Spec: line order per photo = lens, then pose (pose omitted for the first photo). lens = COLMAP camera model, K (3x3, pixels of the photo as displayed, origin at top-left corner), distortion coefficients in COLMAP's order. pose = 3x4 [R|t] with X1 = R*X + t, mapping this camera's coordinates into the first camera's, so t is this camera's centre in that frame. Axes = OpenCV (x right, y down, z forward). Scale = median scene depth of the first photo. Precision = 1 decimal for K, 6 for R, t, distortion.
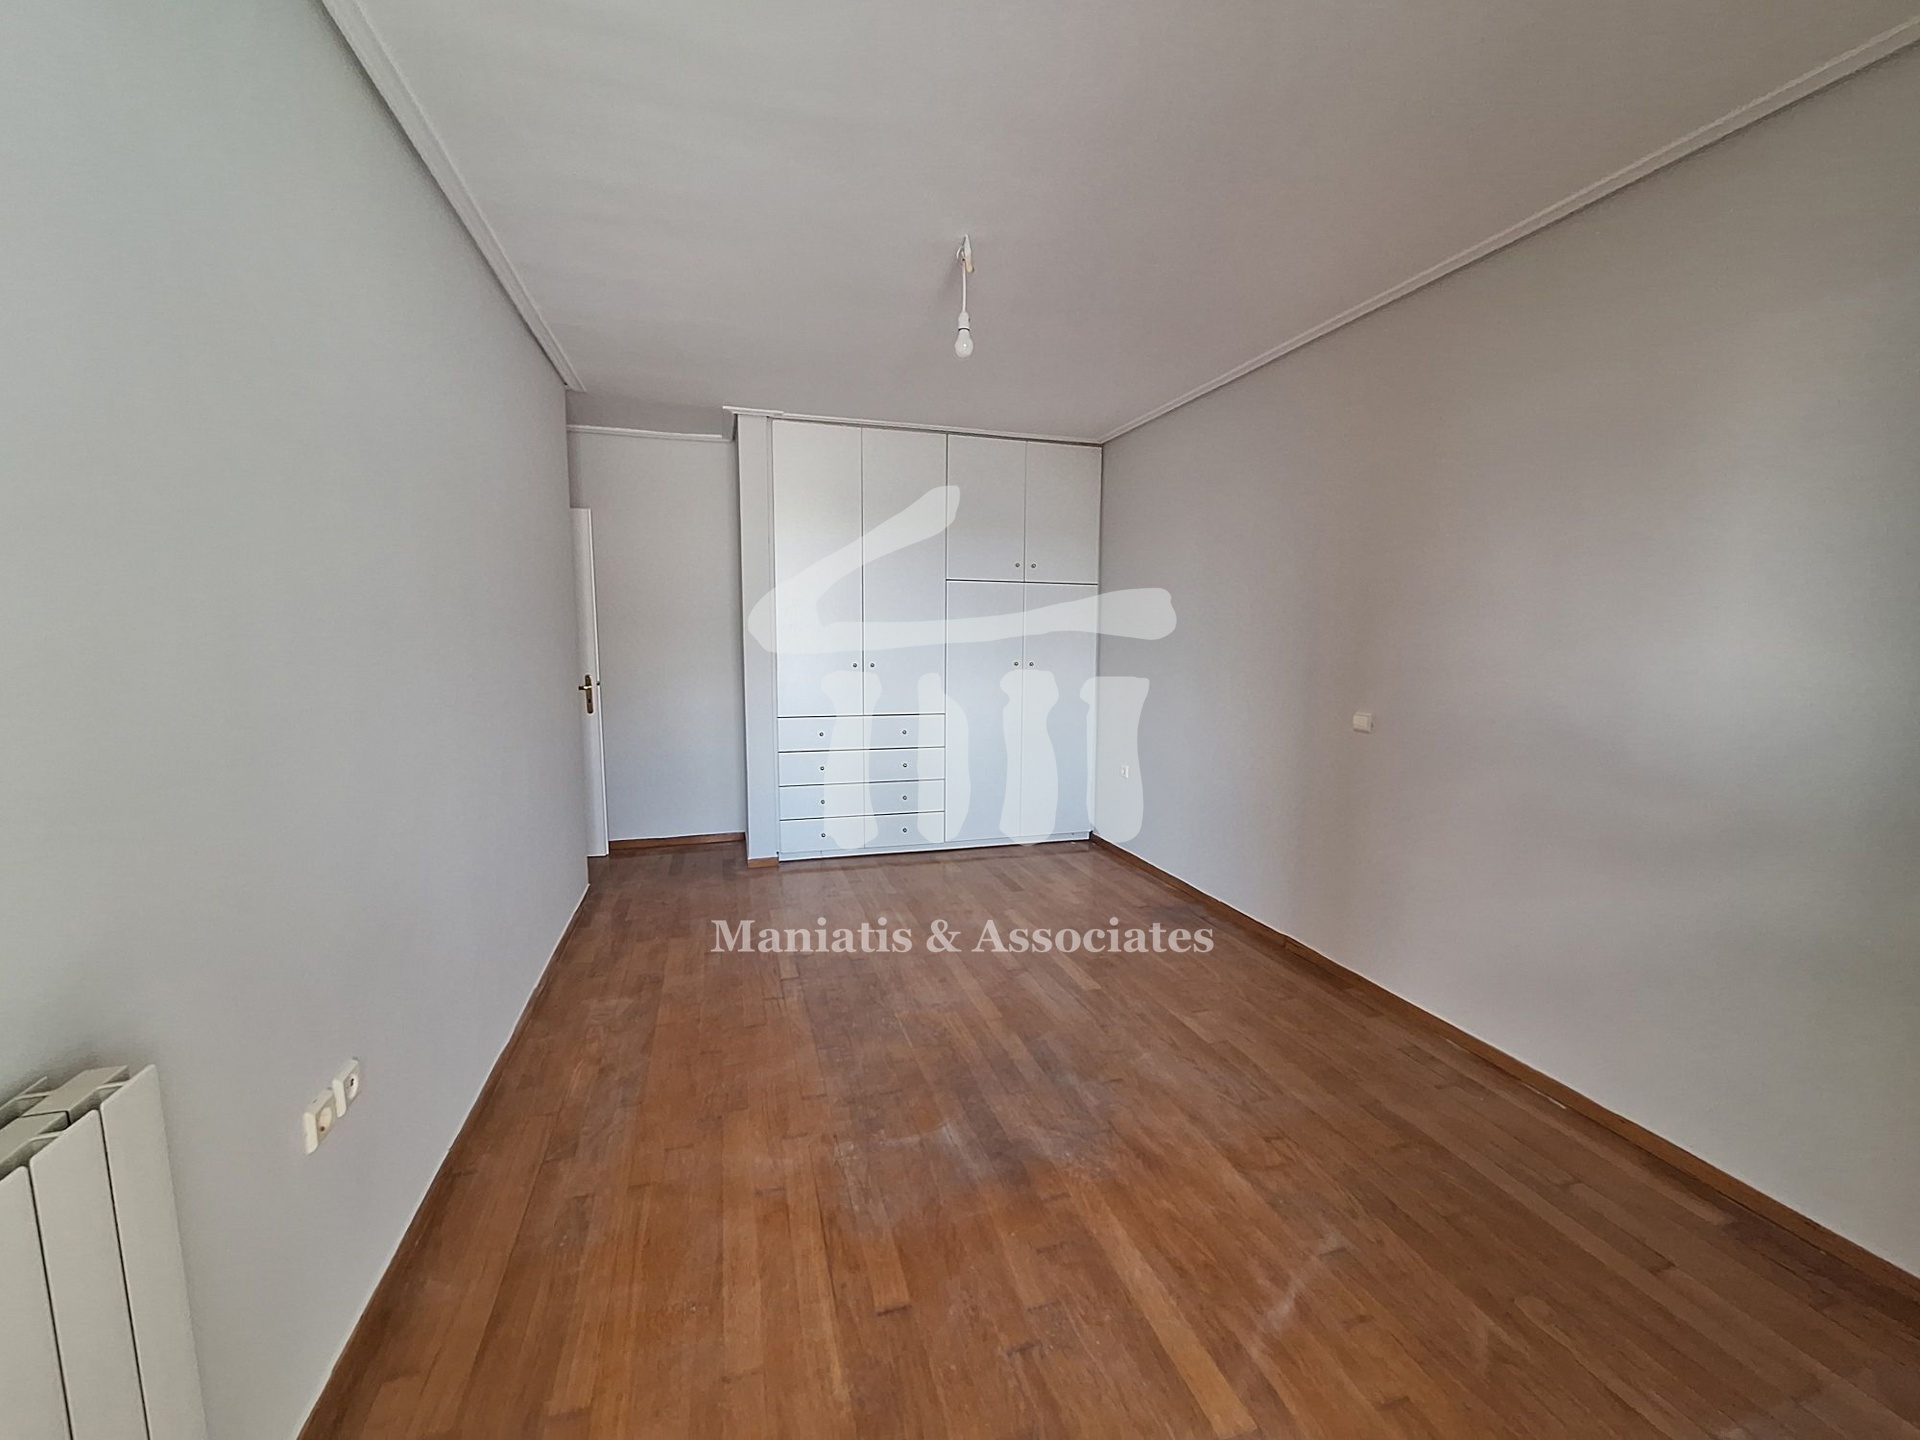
lens RADIAL K [[757.8, 0, 959.5], [0, 757.8, 718.8], [0, 0, 1]] dist [0.001190, 0.000019]
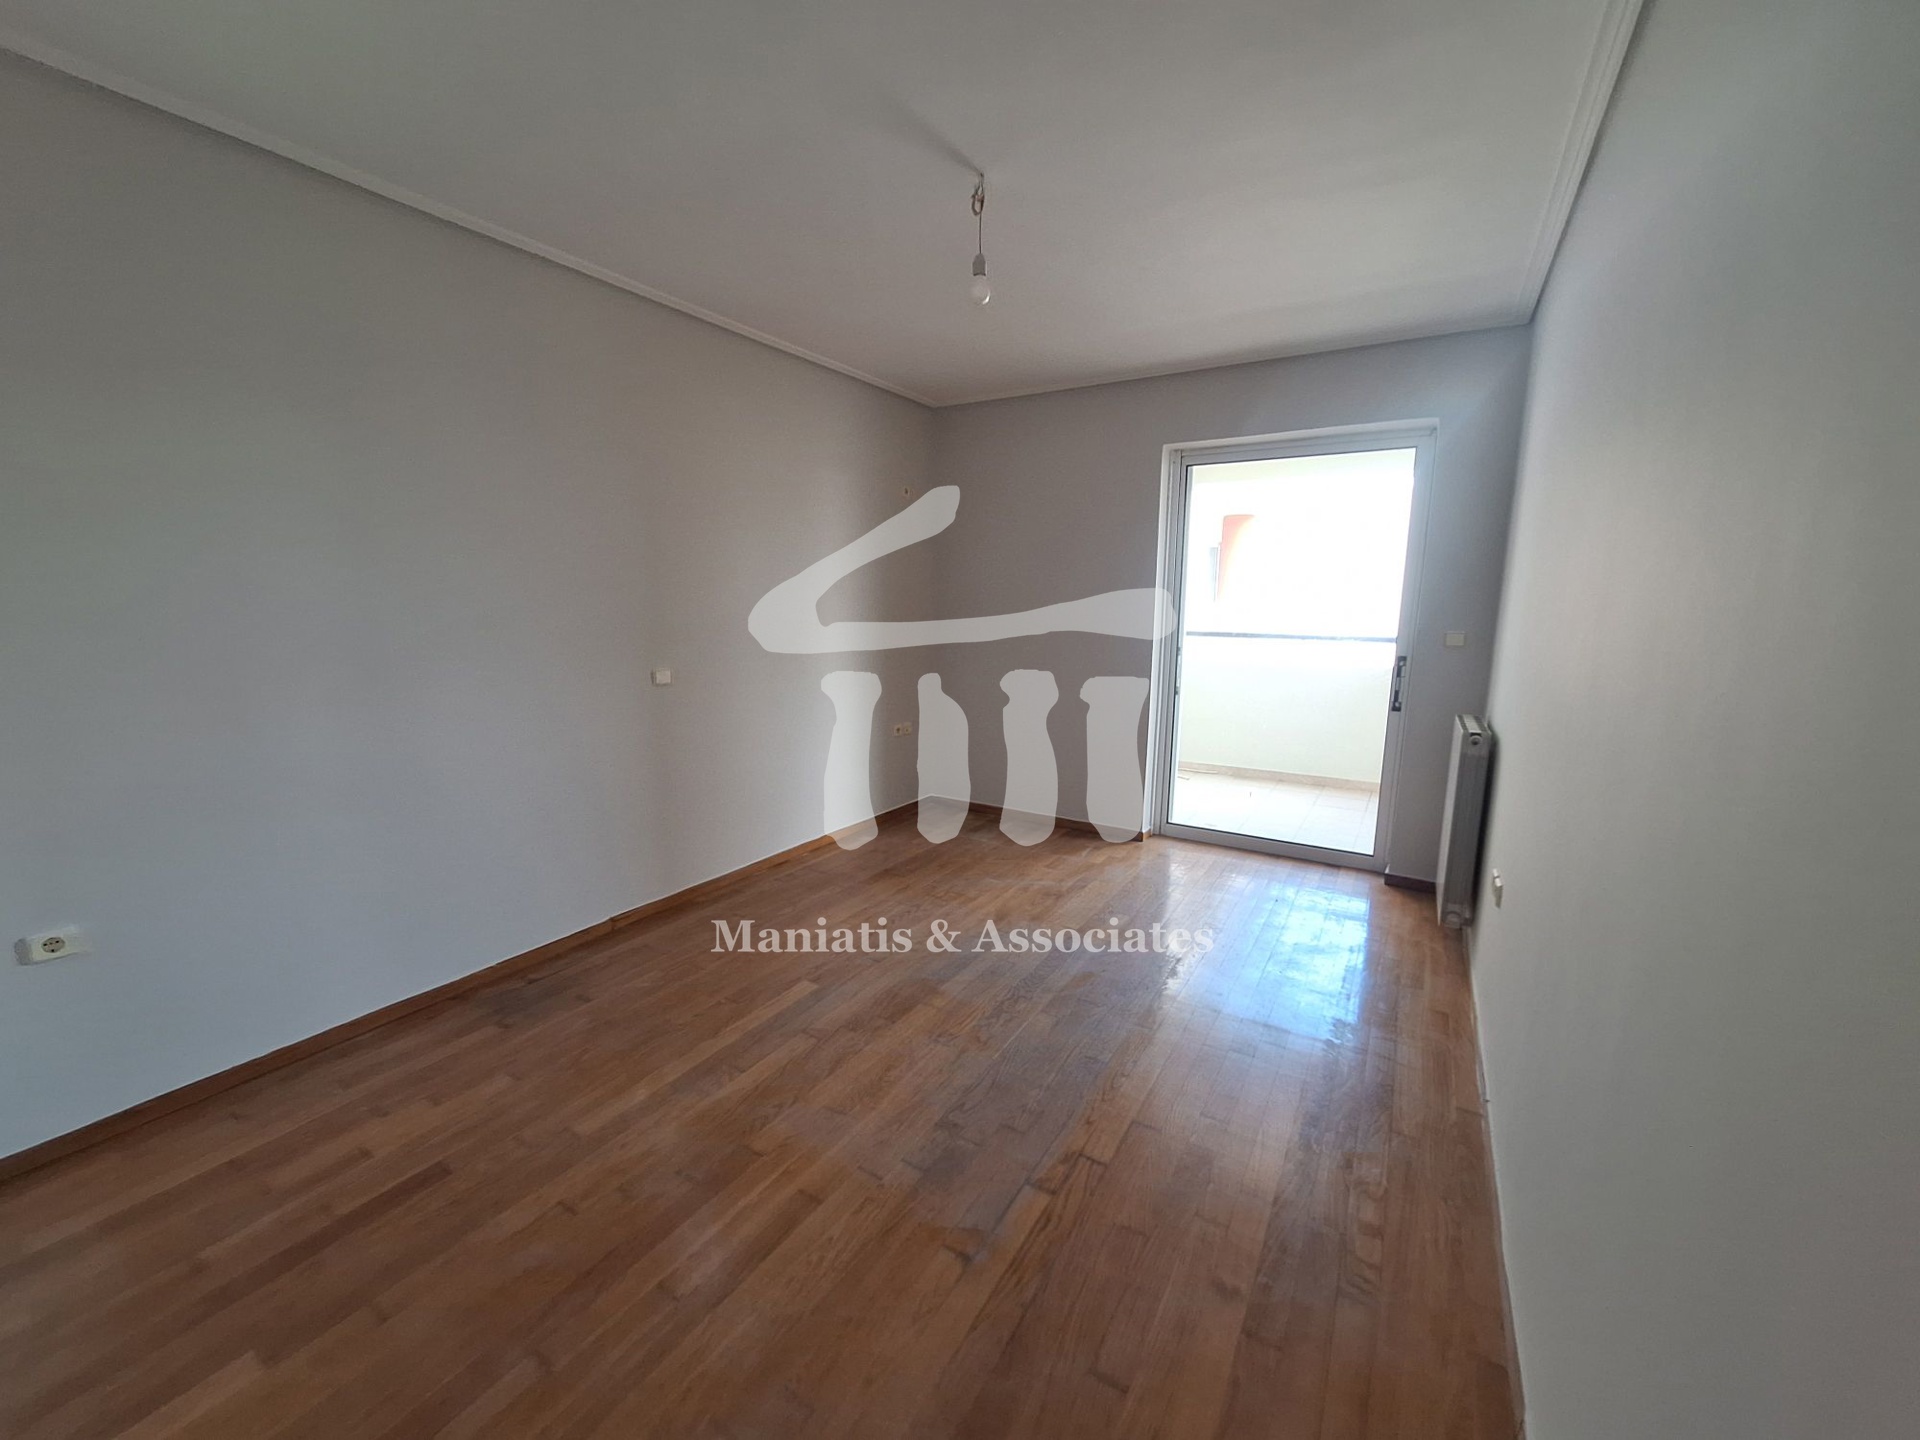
lens RADIAL K [[757.8, 0, 953.9], [0, 757.8, 726.4], [0, 0, 1]] dist [0.001190, 0.000019]
pose [[-0.660828, -0.136454, 0.738029, -0.562785], [0.066907, 0.968709, 0.239012, -0.156940], [-0.747549, 0.207325, -0.631020, 1.334117]]
